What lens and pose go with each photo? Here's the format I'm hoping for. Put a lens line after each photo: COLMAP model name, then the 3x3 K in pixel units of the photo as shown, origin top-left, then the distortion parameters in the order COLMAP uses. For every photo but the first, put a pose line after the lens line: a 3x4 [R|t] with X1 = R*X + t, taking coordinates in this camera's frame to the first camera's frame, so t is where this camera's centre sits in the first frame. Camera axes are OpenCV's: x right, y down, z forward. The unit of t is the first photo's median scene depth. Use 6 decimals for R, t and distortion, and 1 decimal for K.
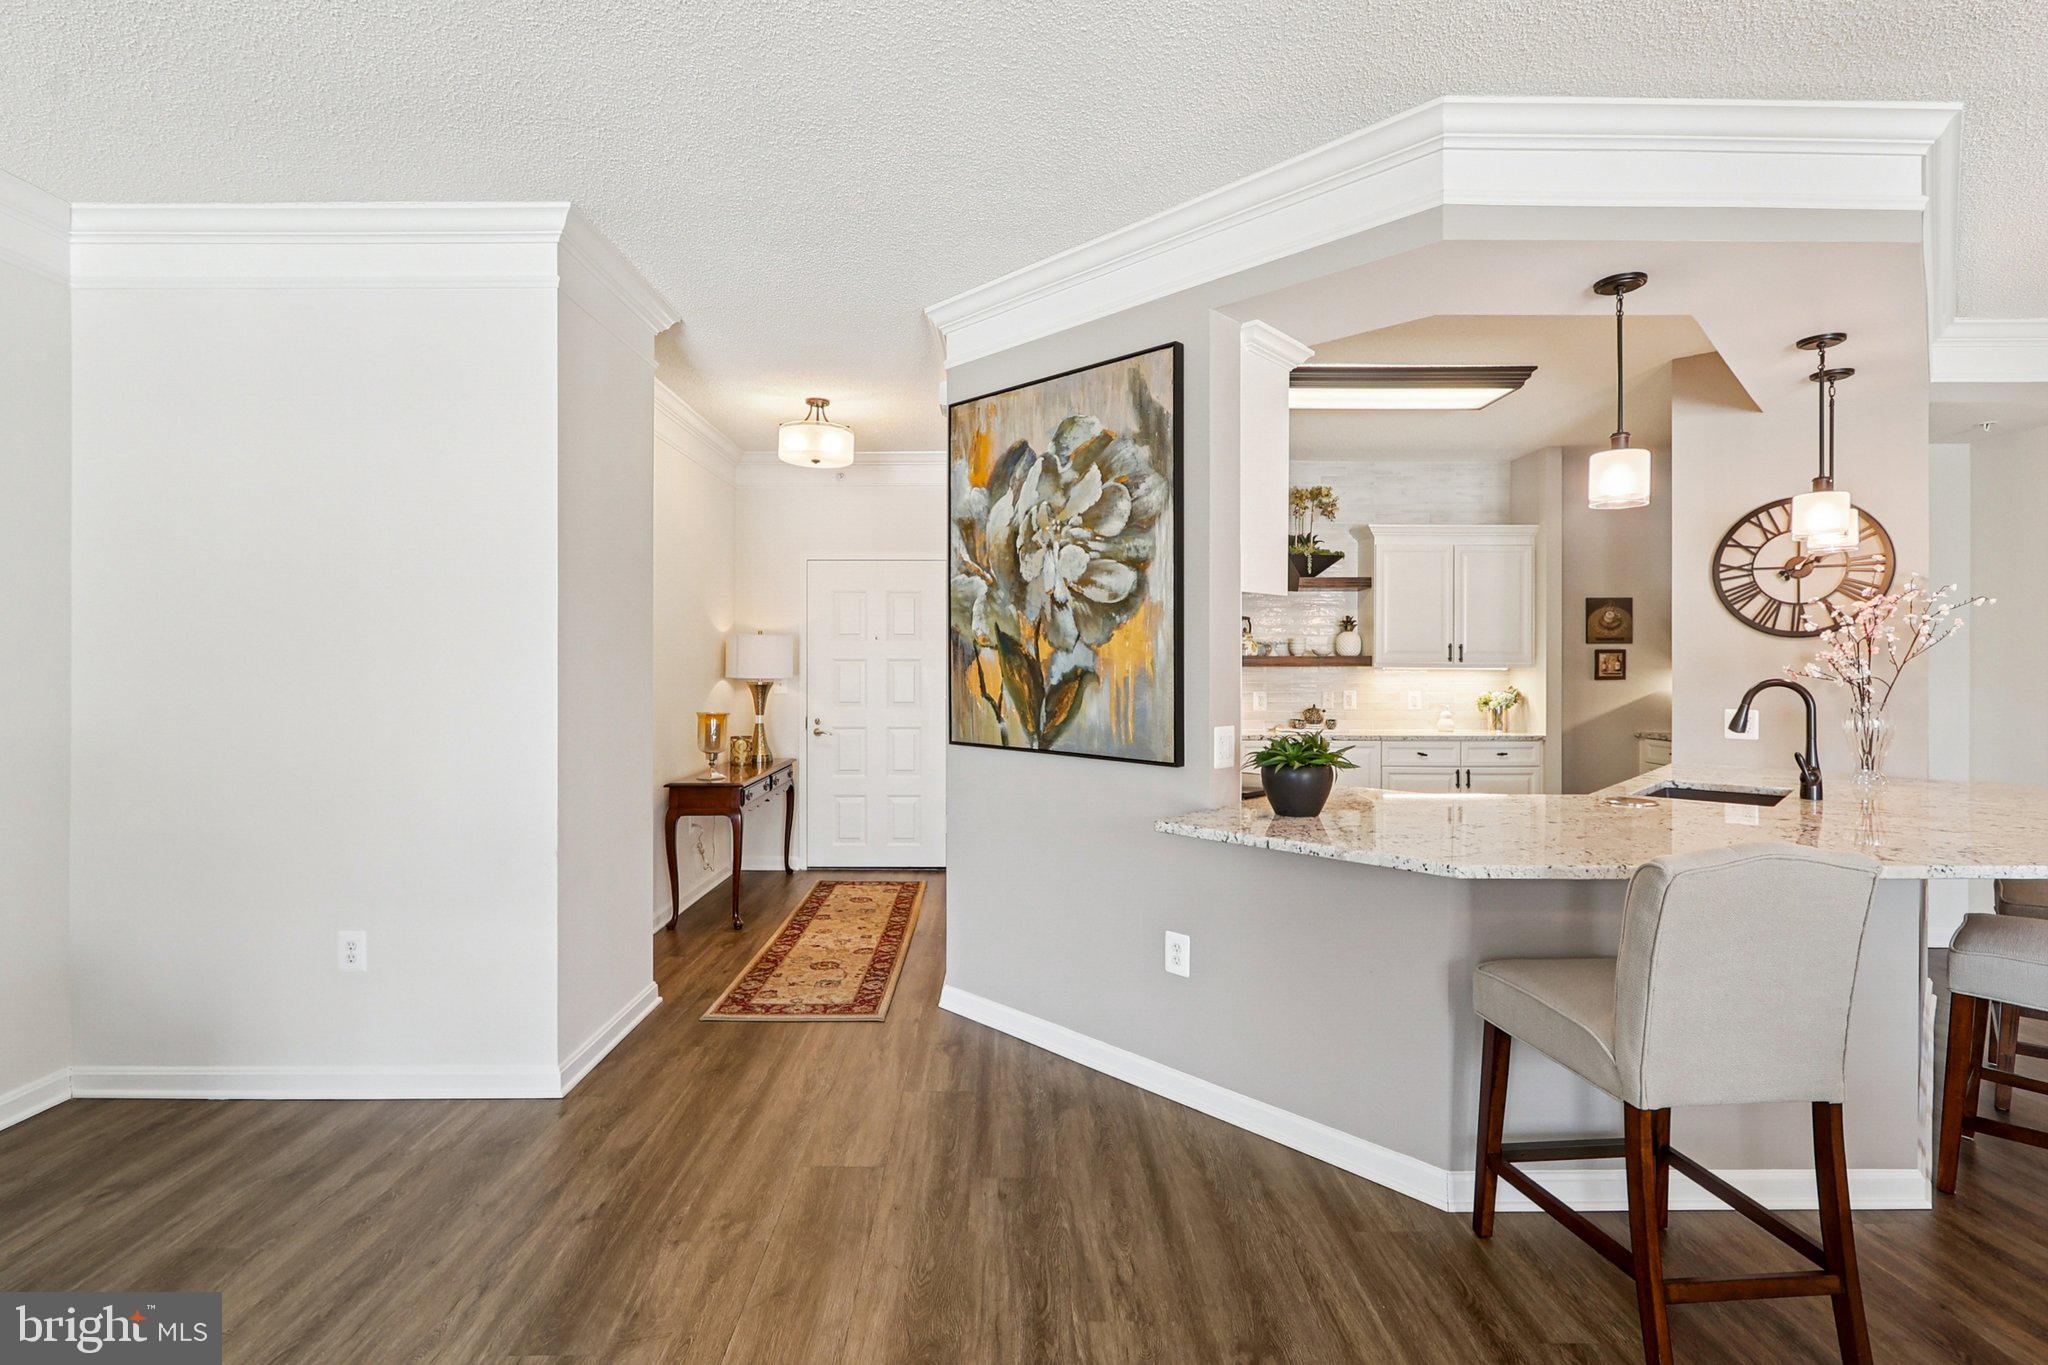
lens RADIAL K [[945.7, 0, 1023.3], [0, 945.7, 659.8], [0, 0, 1]] dist [0.013645, -0.006379]
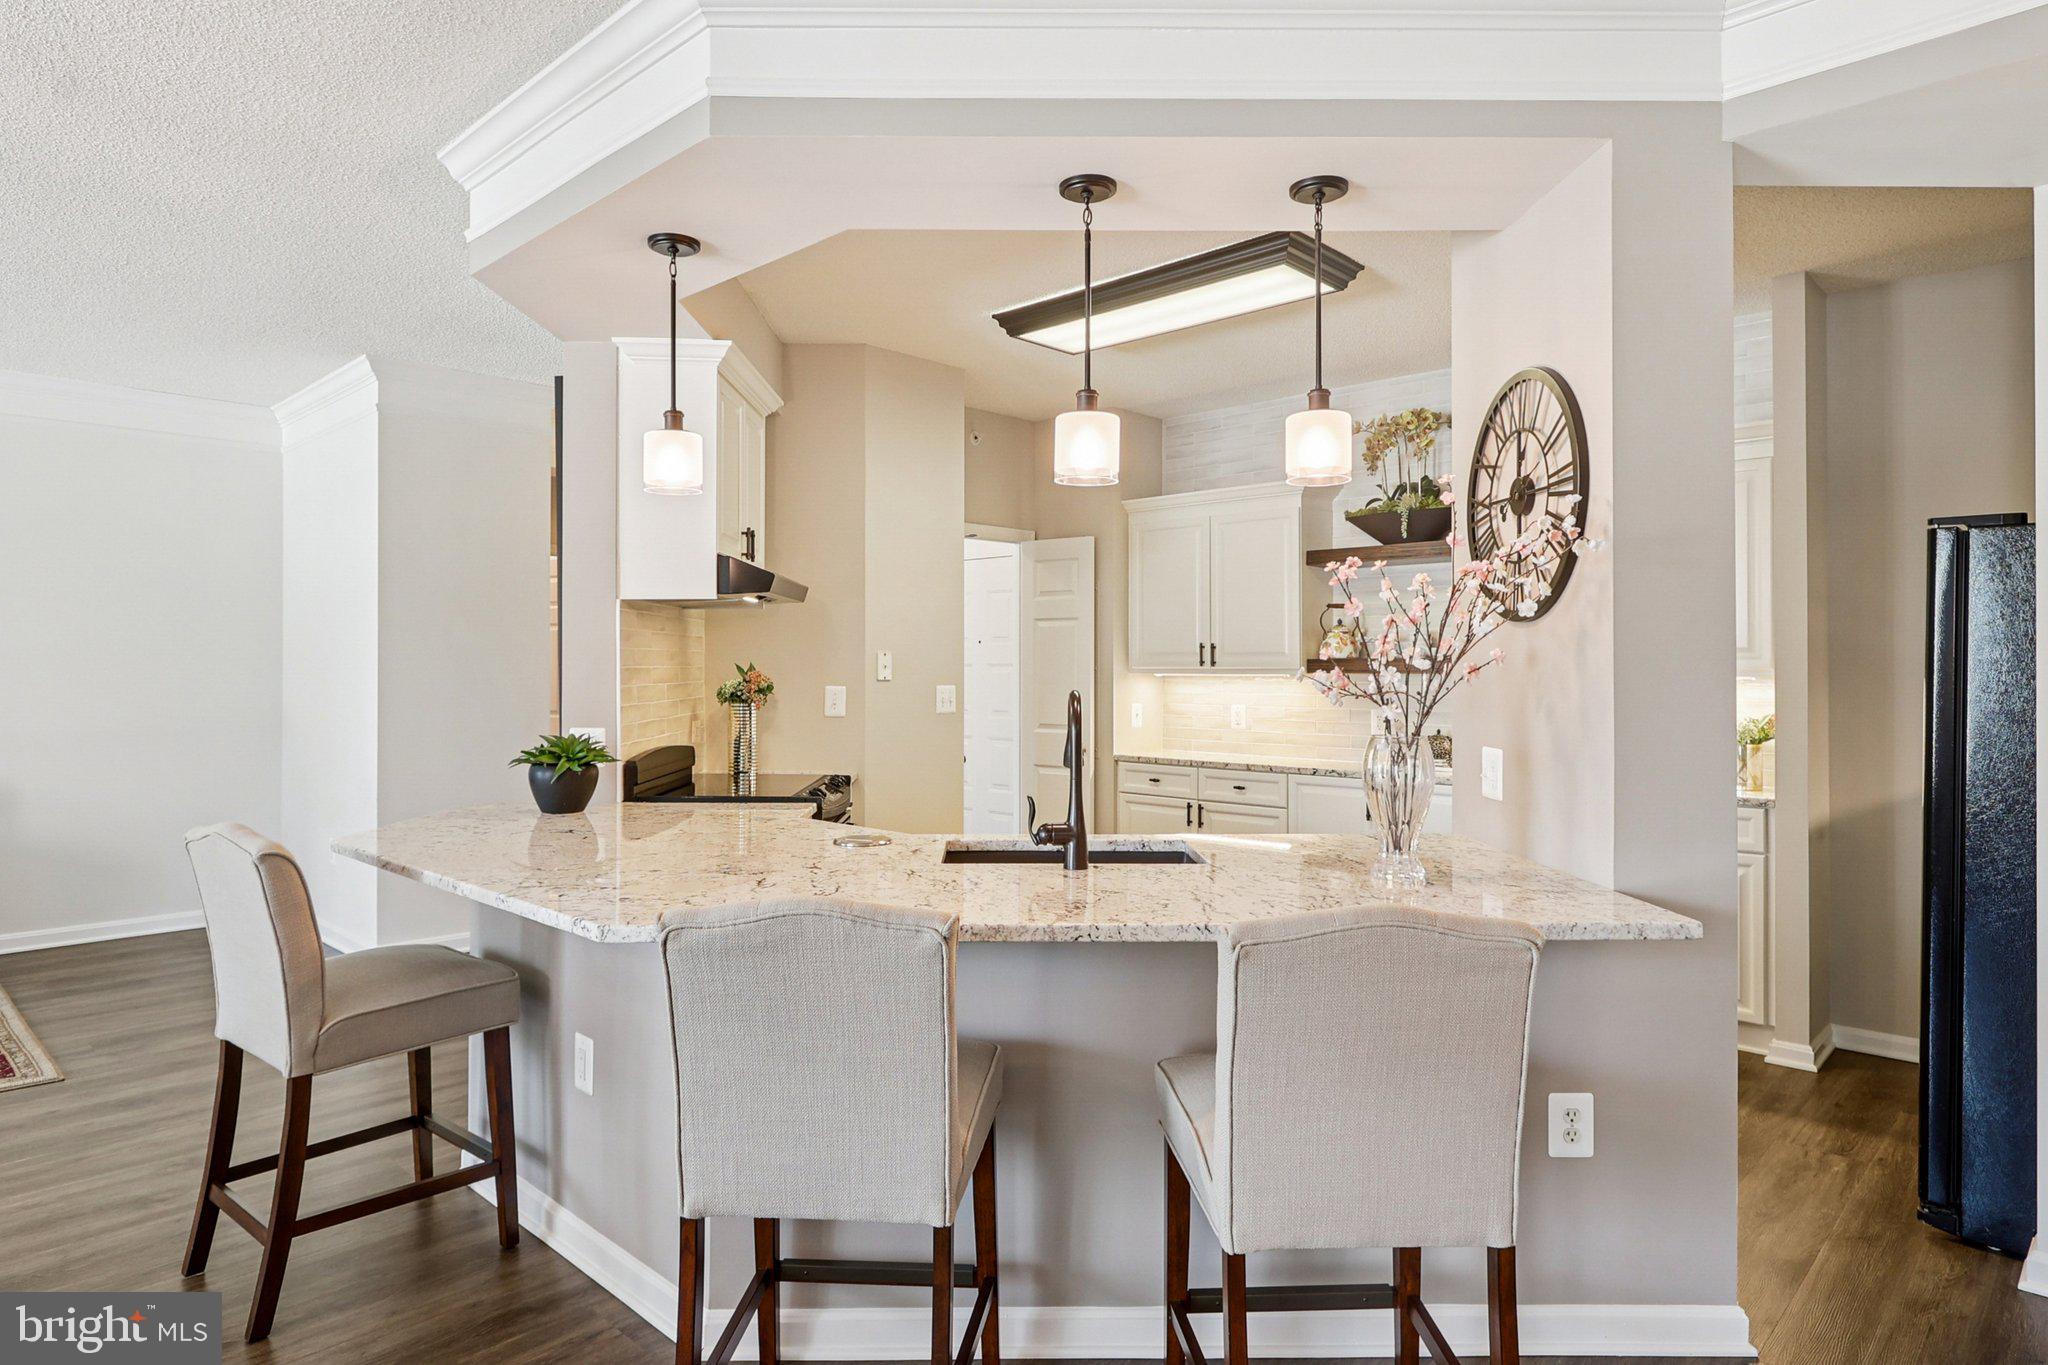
lens RADIAL K [[1188.7, 0, 1014.8], [0, 1188.7, 663.5], [0, 0, 1]] dist [0.001278, 0.000123]
pose [[0.705125, -0.005461, -0.709062, 1.253206], [0.003735, 0.999985, -0.003986, 0.003945], [0.709074, 0.000162, 0.705135, 0.331647]]
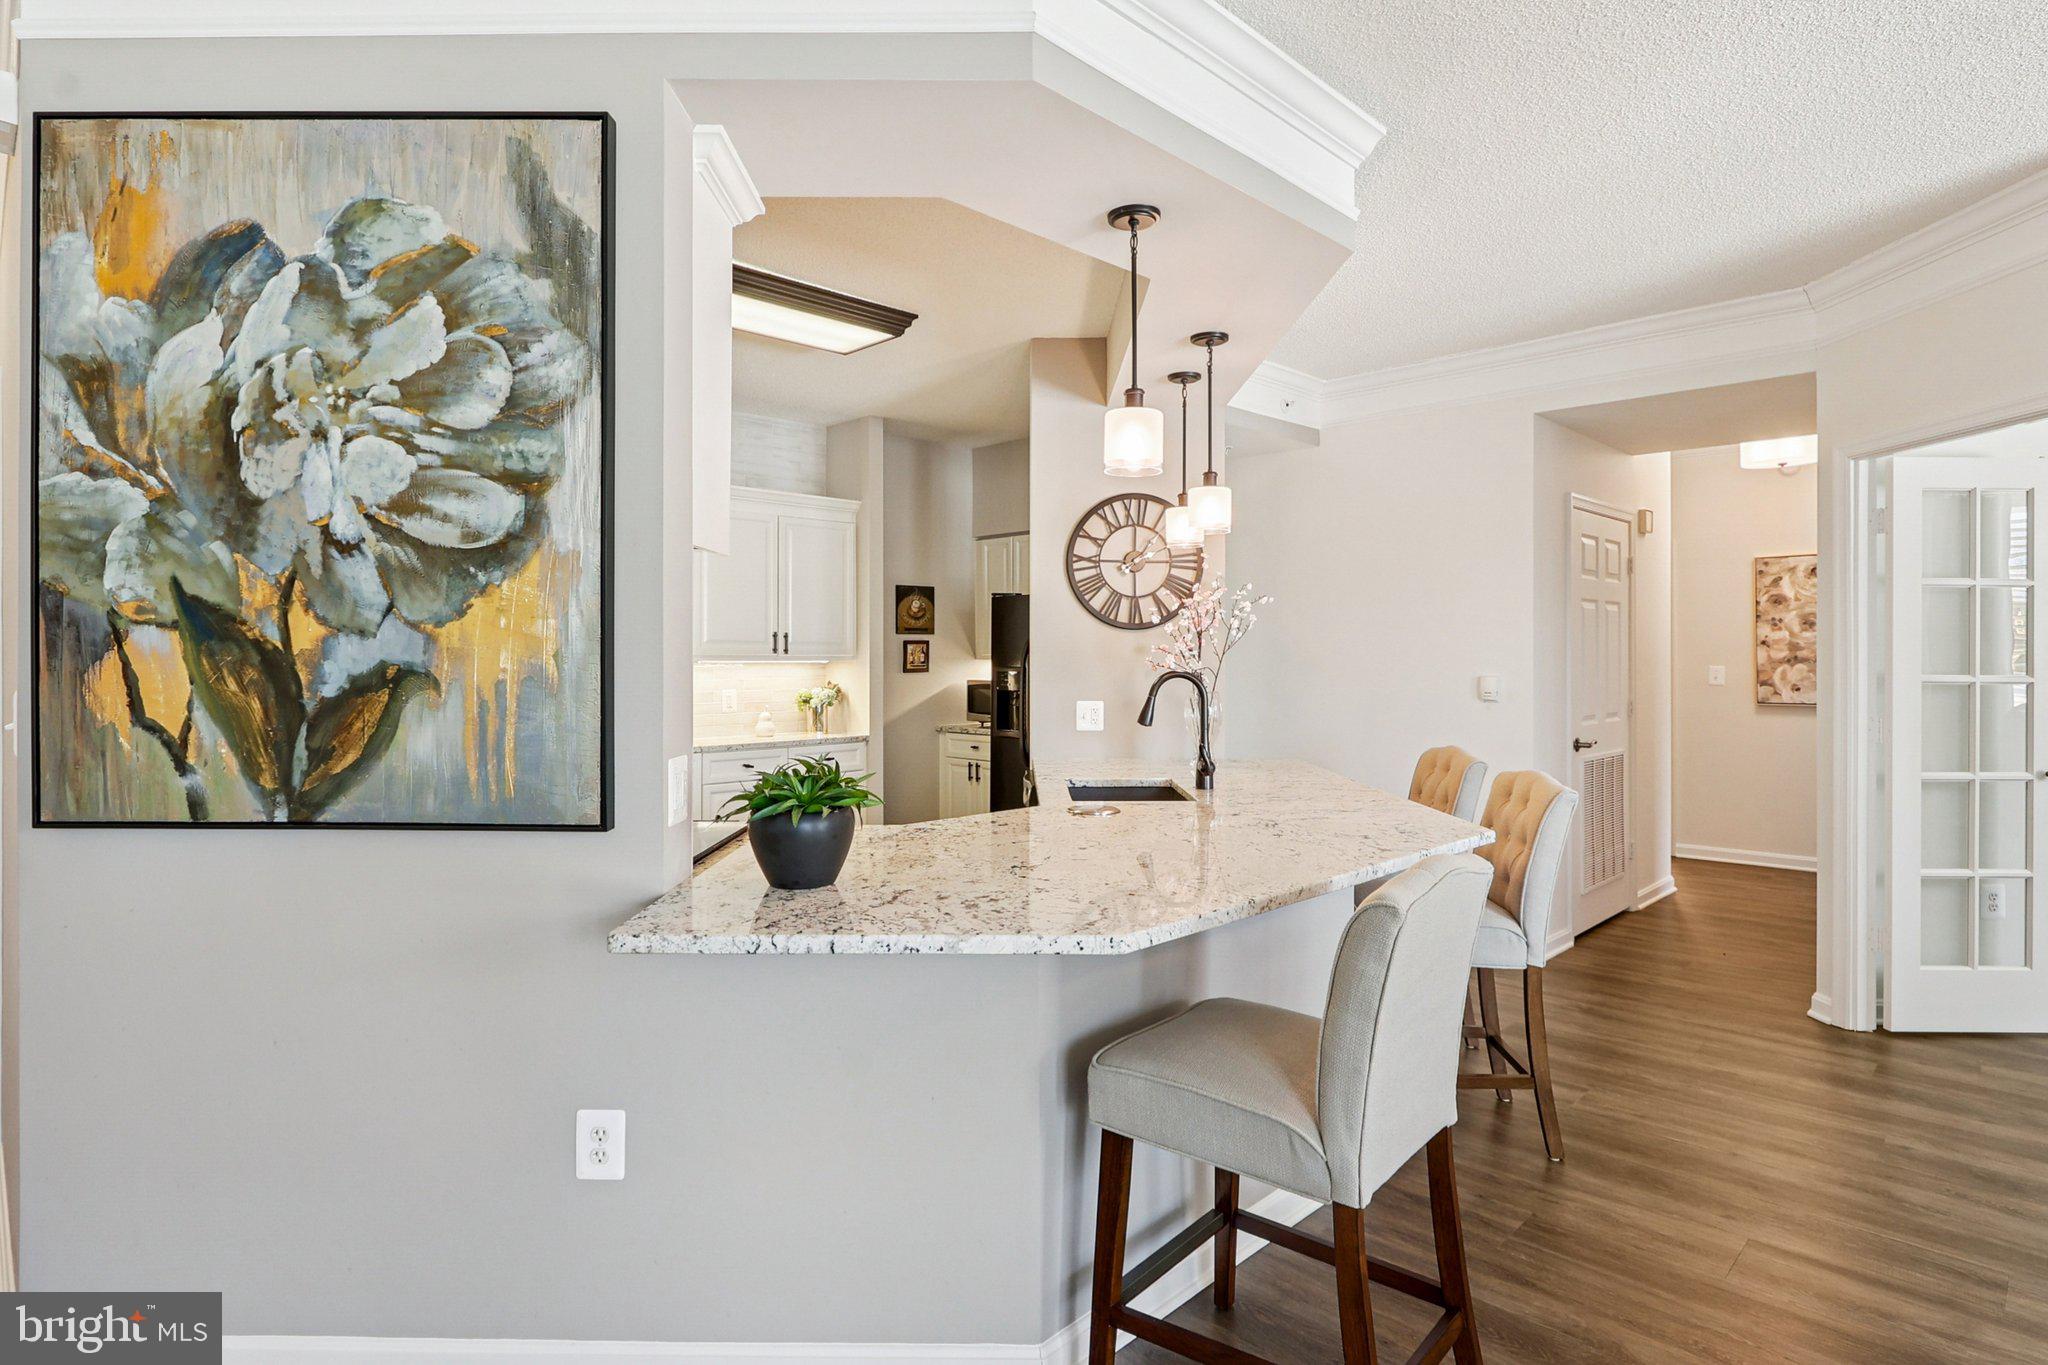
lens RADIAL K [[1079.4, 0, 1014.4], [0, 1079.4, 650.8], [0, 0, 1]] dist [0.001517, -0.000681]
pose [[0.723570, 0.000791, 0.690250, -0.099068], [-0.000285, 1.000000, -0.000847, 0.000662], [-0.690251, 0.000416, 0.723570, 0.276485]]
